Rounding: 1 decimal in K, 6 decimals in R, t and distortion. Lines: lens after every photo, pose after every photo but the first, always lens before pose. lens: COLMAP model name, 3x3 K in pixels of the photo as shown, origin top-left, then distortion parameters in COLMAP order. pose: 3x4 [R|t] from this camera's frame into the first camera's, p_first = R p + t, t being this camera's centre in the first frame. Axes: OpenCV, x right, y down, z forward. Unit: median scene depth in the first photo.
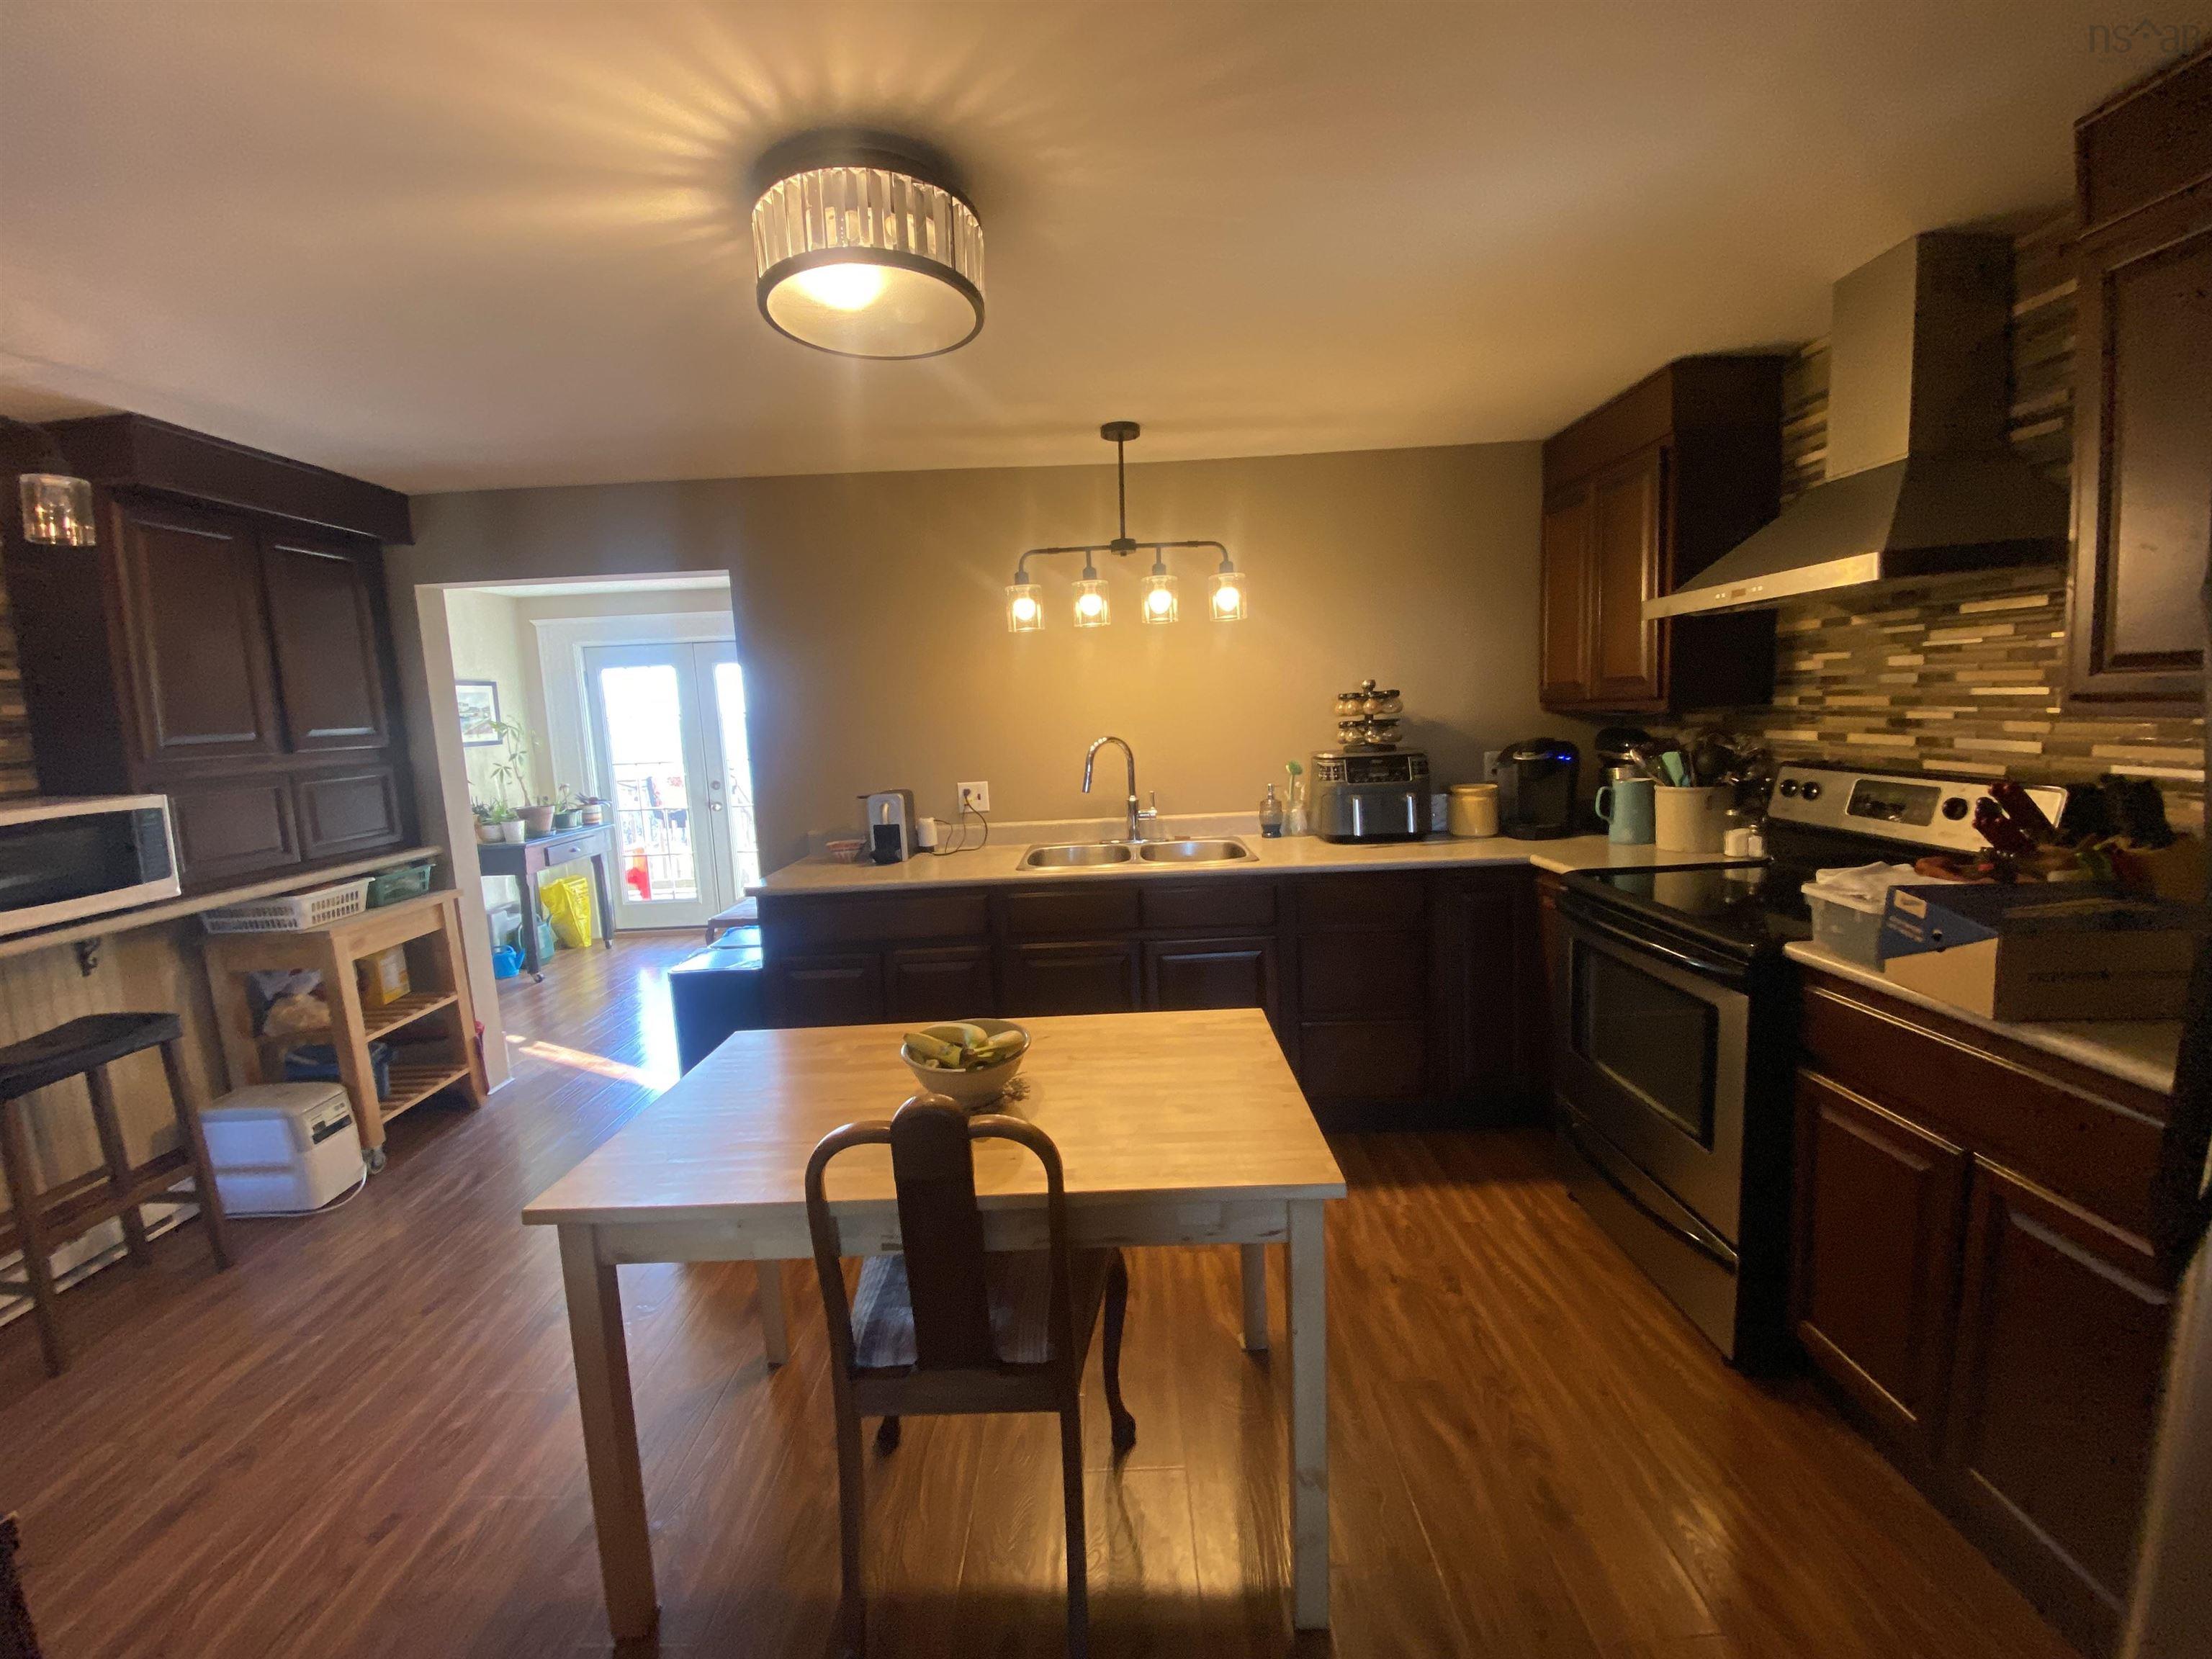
lens RADIAL K [[899.9, 0, 1106.0], [0, 899.9, 829.5], [0, 0, 1]] dist [0.000186, -0.013778]
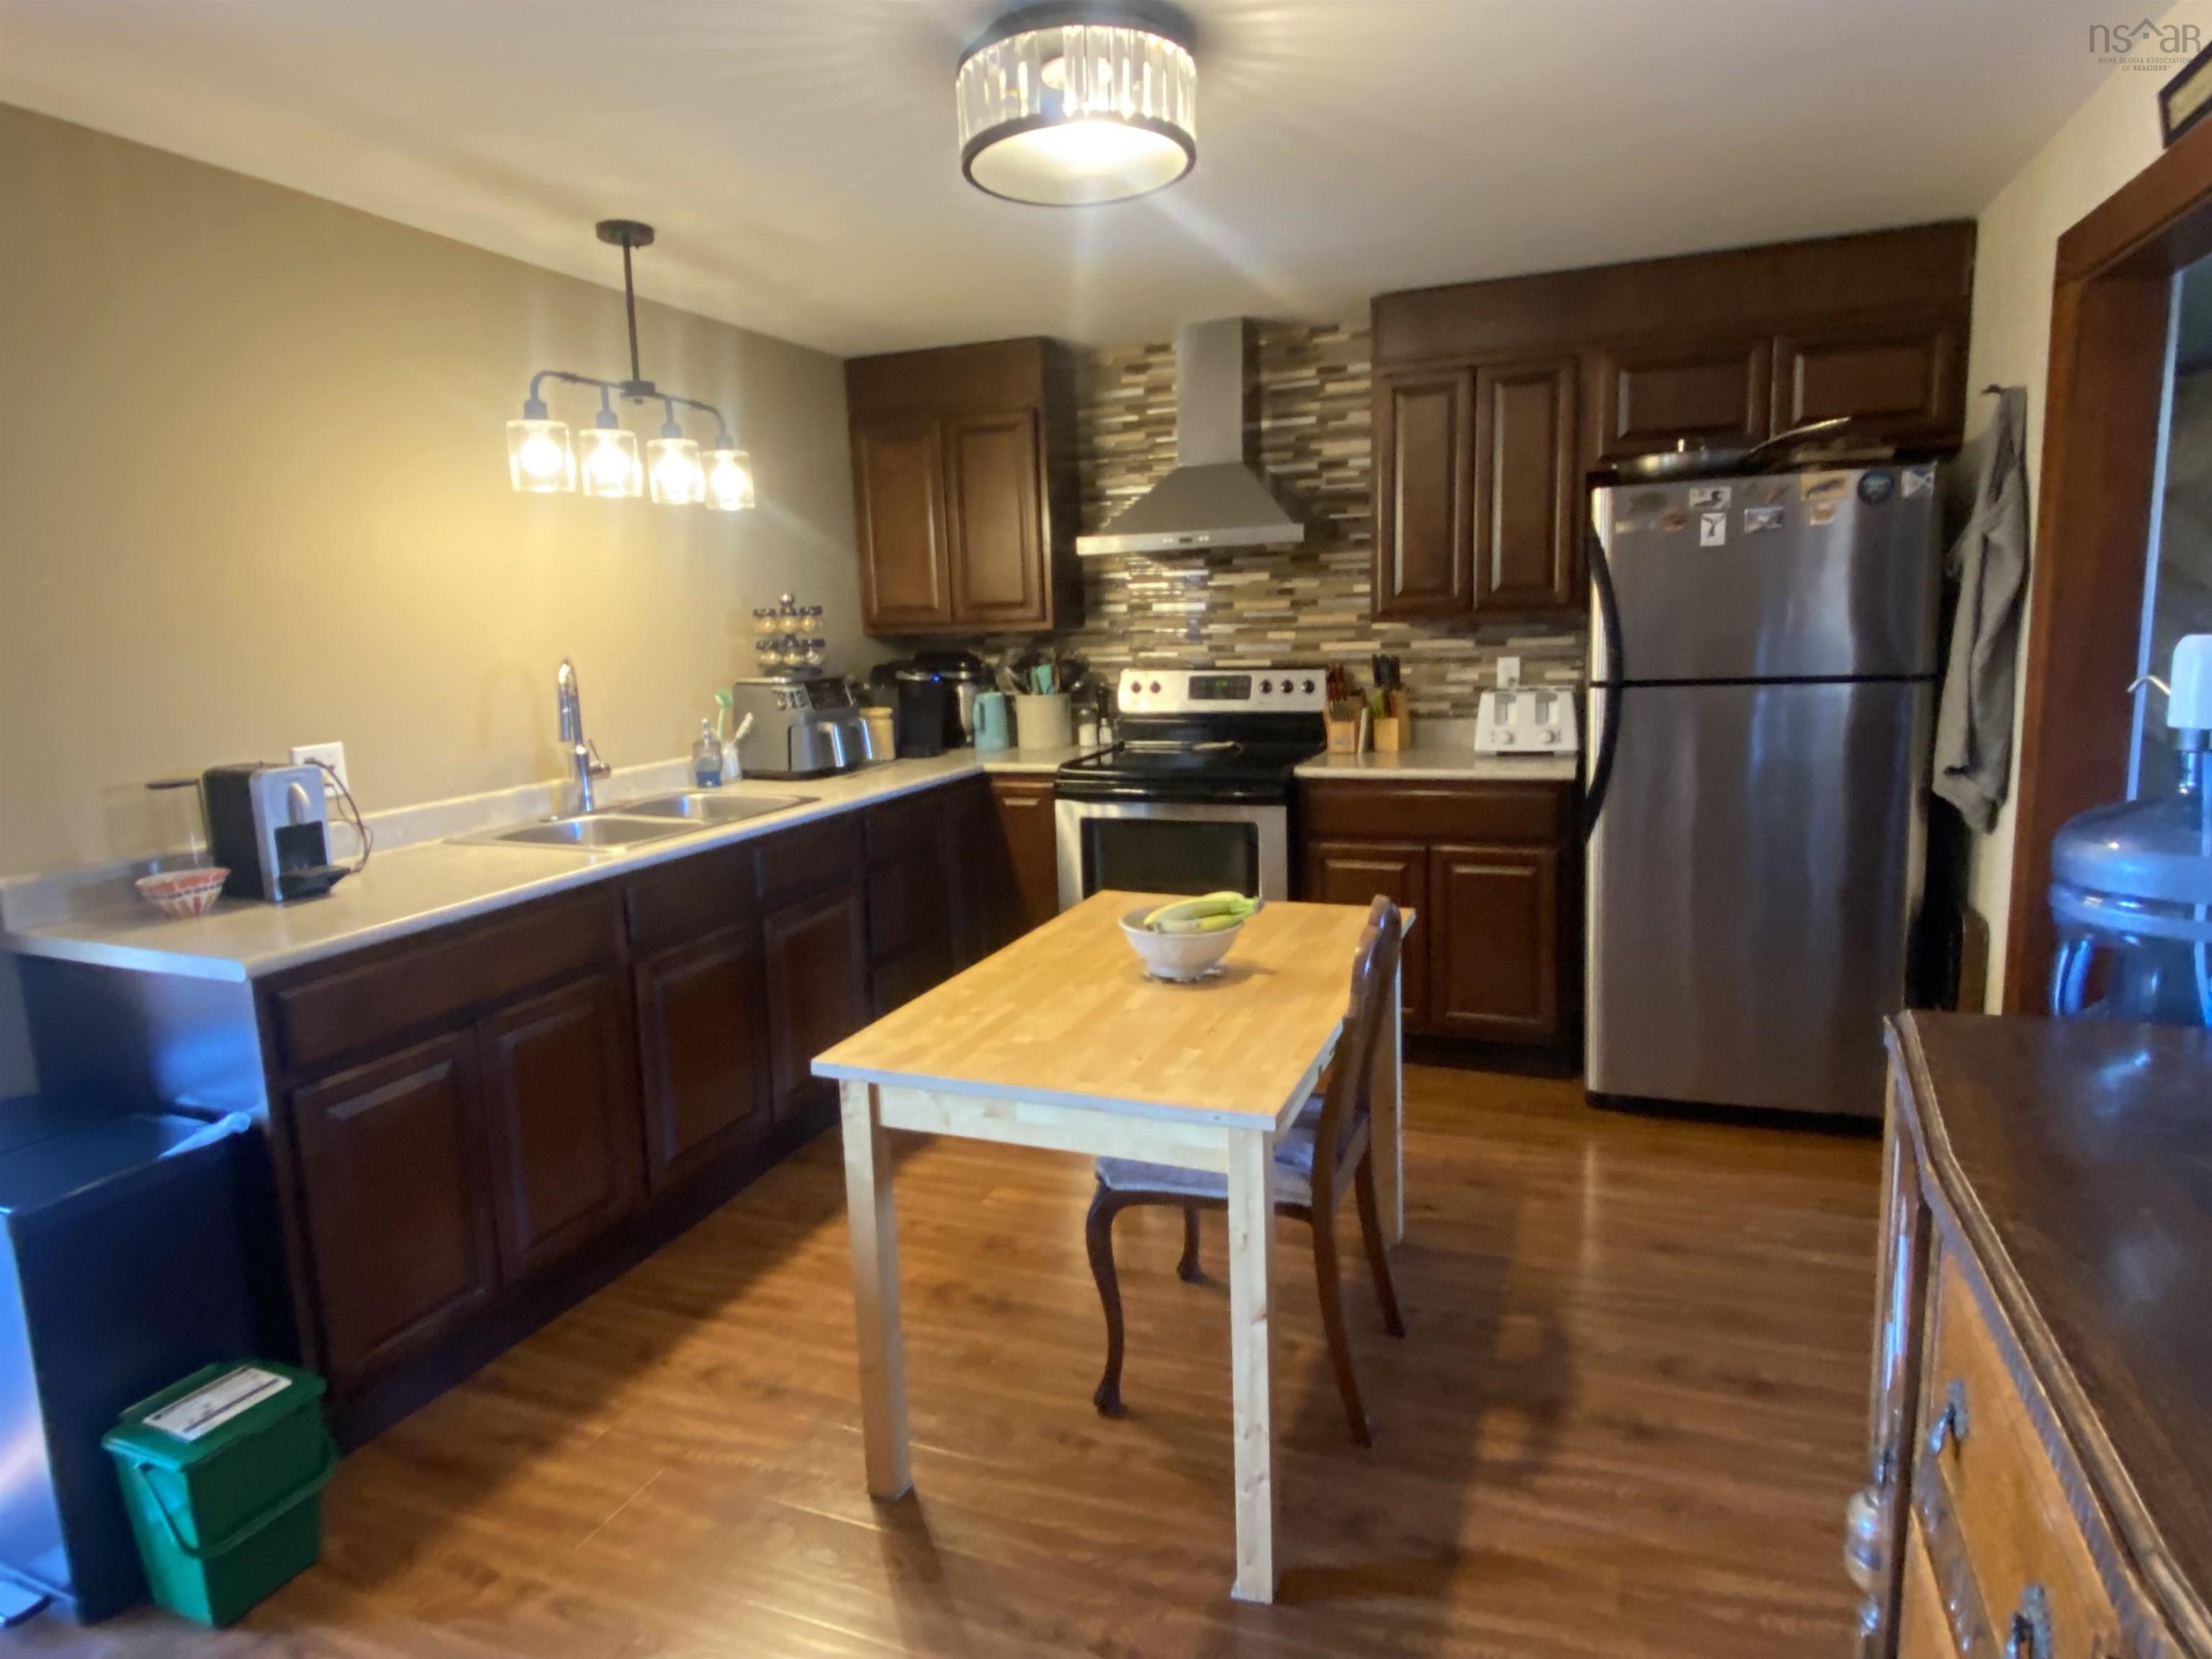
lens RADIAL K [[1292.0, 0, 1106.0], [0, 1292.0, 829.5], [0, 0, 1]] dist [-0.000171, -0.000182]
pose [[0.333572, -0.119382, 0.935135, -0.890674], [0.139145, 0.987320, 0.076410, 0.008032], [-0.932399, 0.104631, 0.345953, 0.325677]]
